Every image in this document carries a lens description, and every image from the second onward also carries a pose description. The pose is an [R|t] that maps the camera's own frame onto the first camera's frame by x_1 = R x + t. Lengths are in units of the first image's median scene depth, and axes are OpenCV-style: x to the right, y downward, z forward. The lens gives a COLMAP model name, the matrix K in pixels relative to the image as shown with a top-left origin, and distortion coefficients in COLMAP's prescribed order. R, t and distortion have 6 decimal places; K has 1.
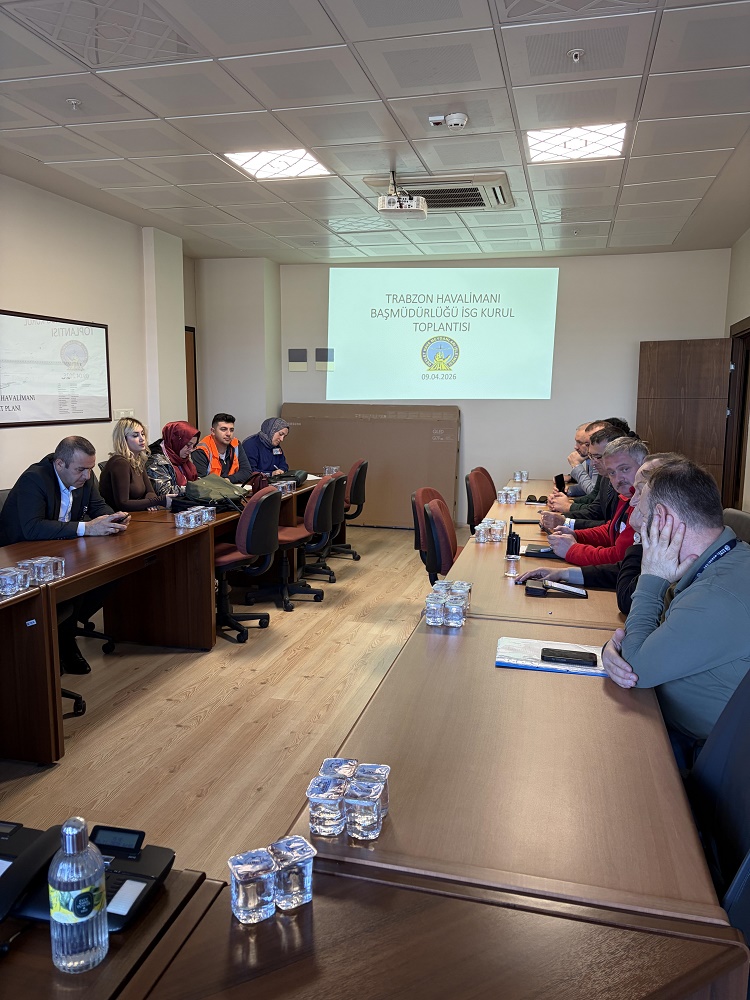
lens RADIAL K [[751.9, 0, 375.0], [0, 751.9, 500.0], [0, 0, 1]] dist [0.012070, -0.000984]
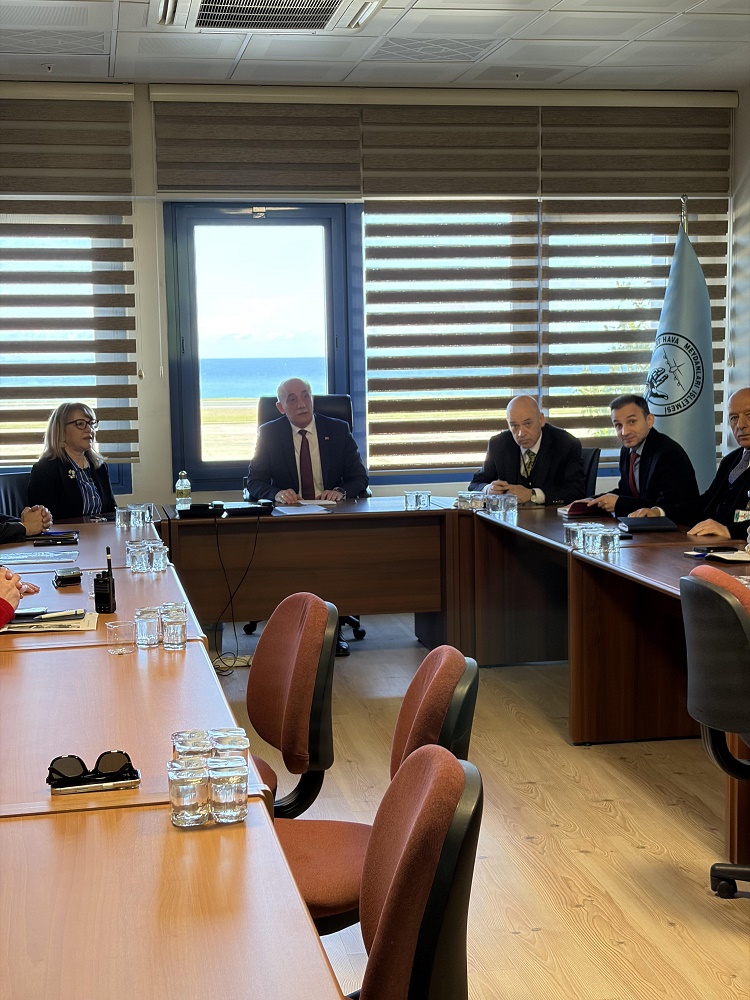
lens RADIAL K [[1492.8, 0, 375.0], [0, 1492.8, 500.0], [0, 0, 1]] dist [0.008299, 0.000260]
pose [[-0.907030, 0.051229, -0.417938, 0.357313], [-0.047707, 0.973677, 0.222886, -0.220834], [0.418354, 0.222102, -0.880710, 1.562982]]
